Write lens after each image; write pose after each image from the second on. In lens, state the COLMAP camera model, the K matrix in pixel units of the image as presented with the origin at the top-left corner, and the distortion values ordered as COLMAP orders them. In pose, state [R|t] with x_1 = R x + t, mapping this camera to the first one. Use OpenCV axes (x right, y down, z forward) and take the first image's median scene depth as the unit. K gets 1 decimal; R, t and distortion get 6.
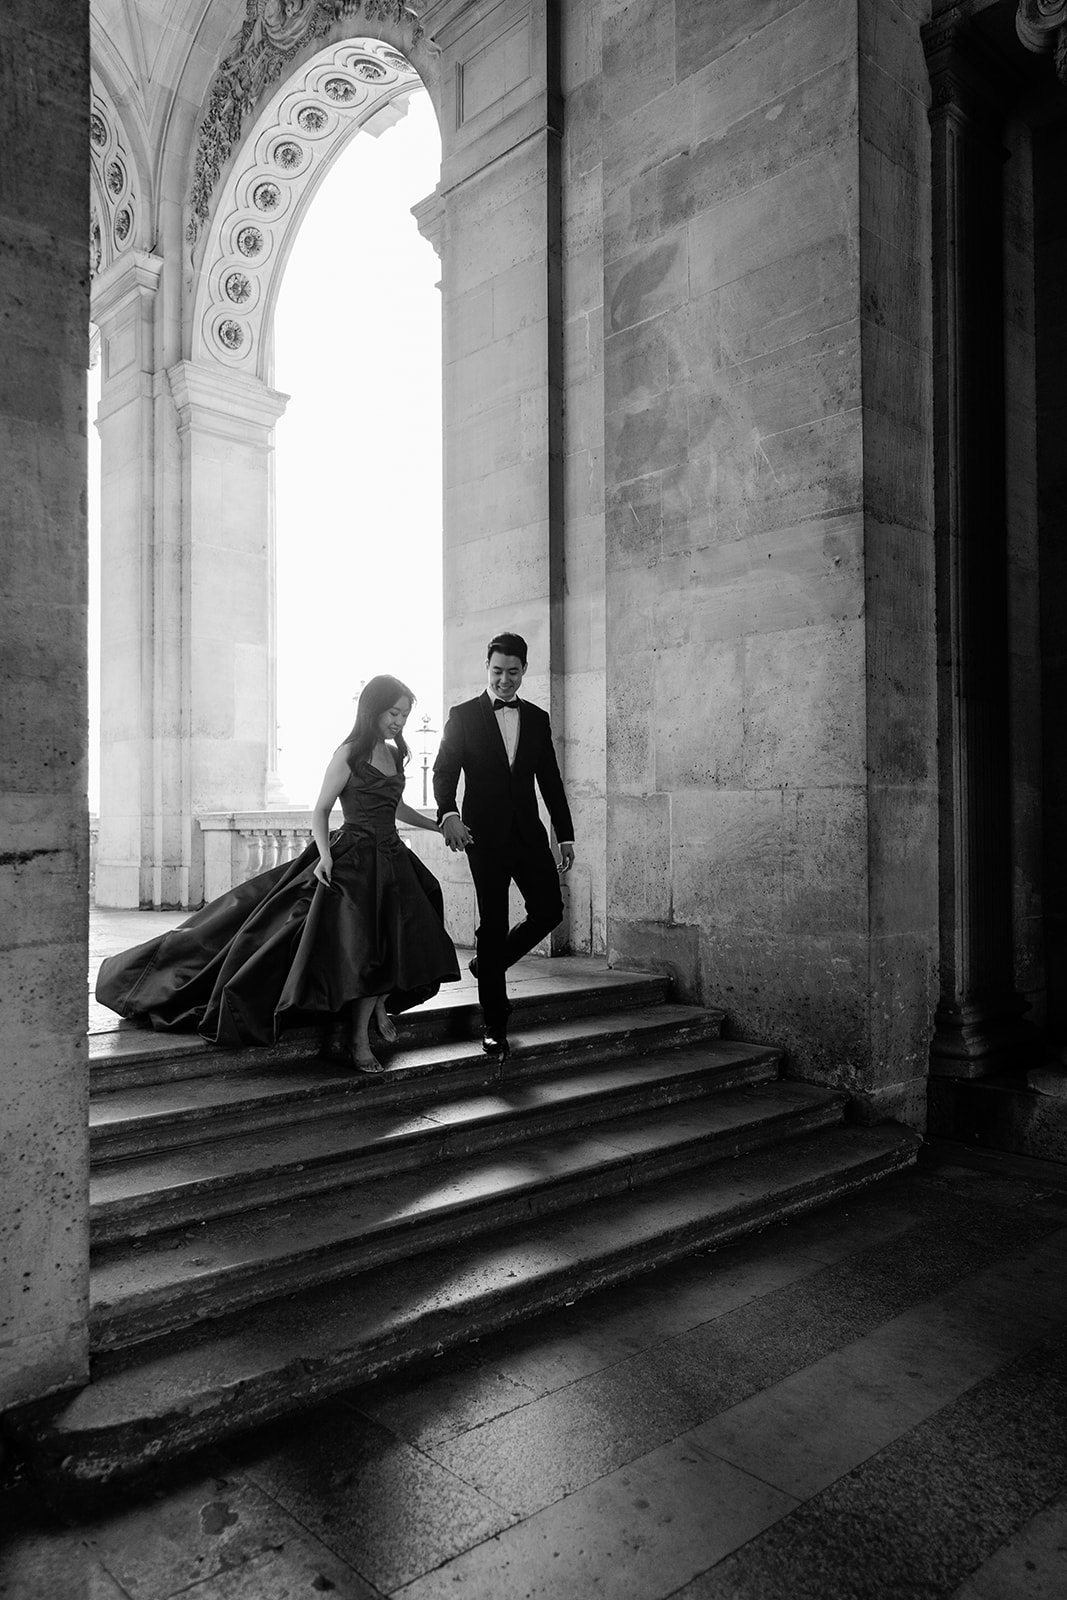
lens RADIAL K [[1088.8, 0, 529.5], [0, 1088.8, 786.8], [0, 0, 1]] dist [-0.009941, 0.004746]
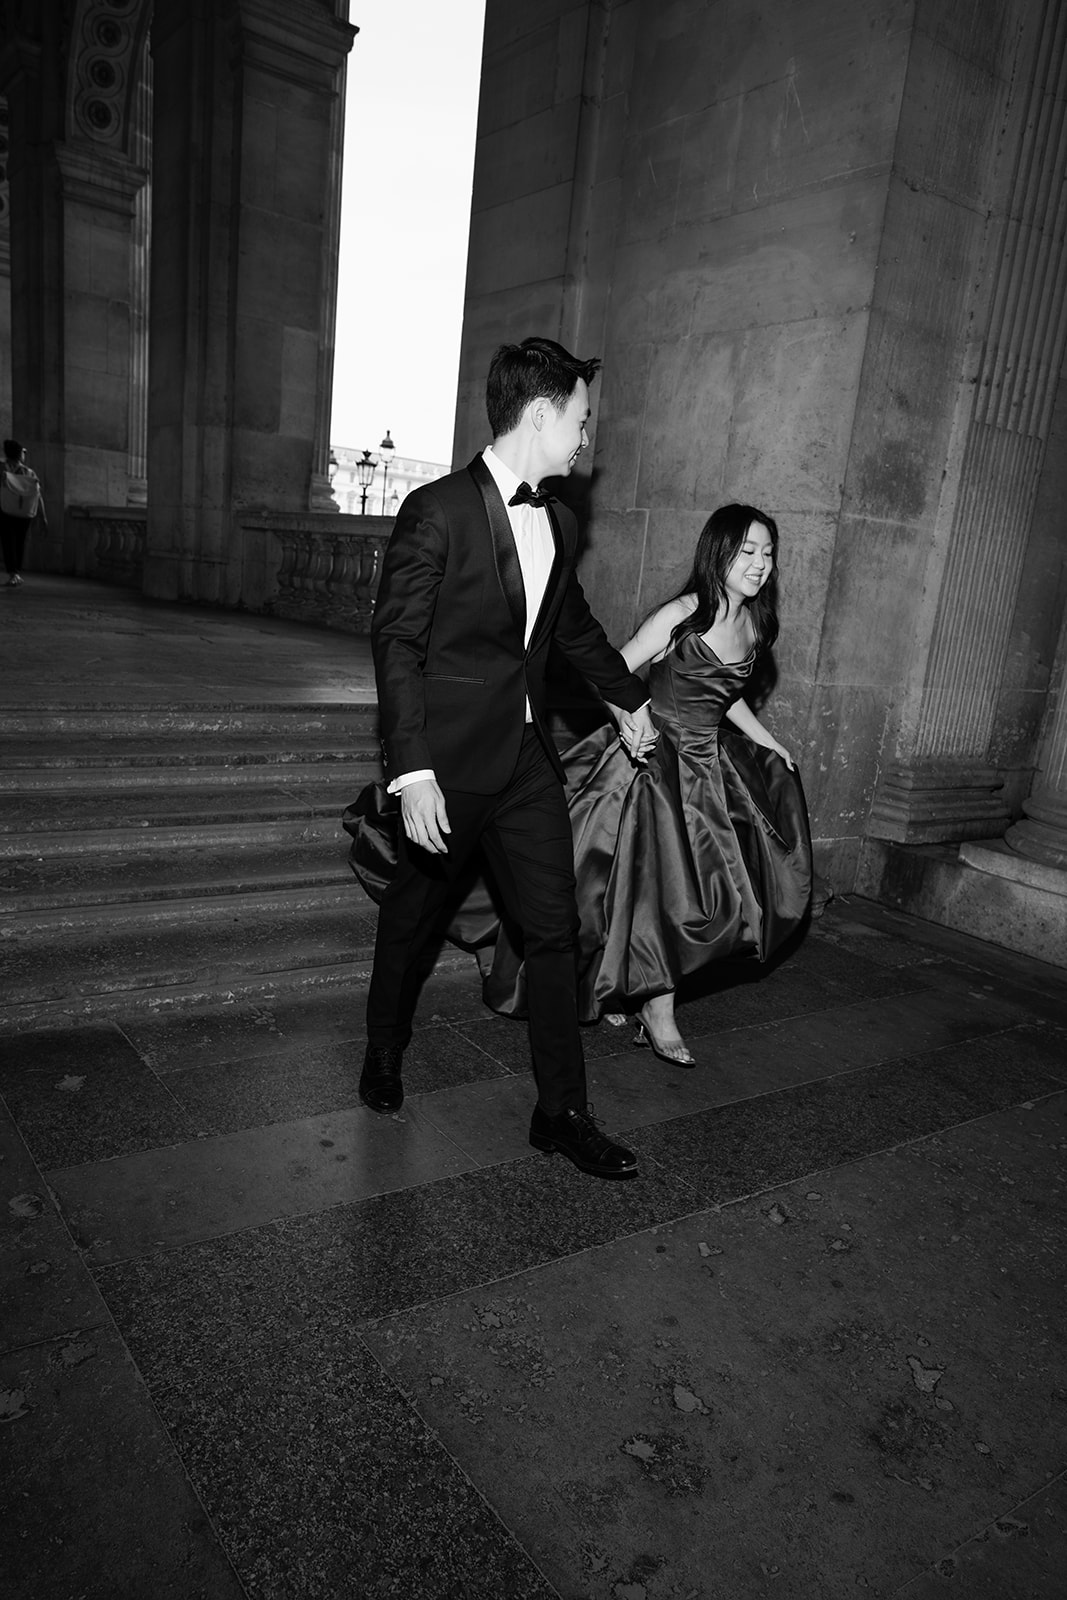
lens RADIAL K [[1088.8, 0, 562.7], [0, 1088.8, 826.5], [0, 0, 1]] dist [-0.009941, 0.004746]
pose [[0.987958, 0.124165, -0.092310, 0.191531], [-0.097414, 0.962718, 0.252357, 0.041809], [0.120202, -0.240326, 0.963221, 0.048314]]
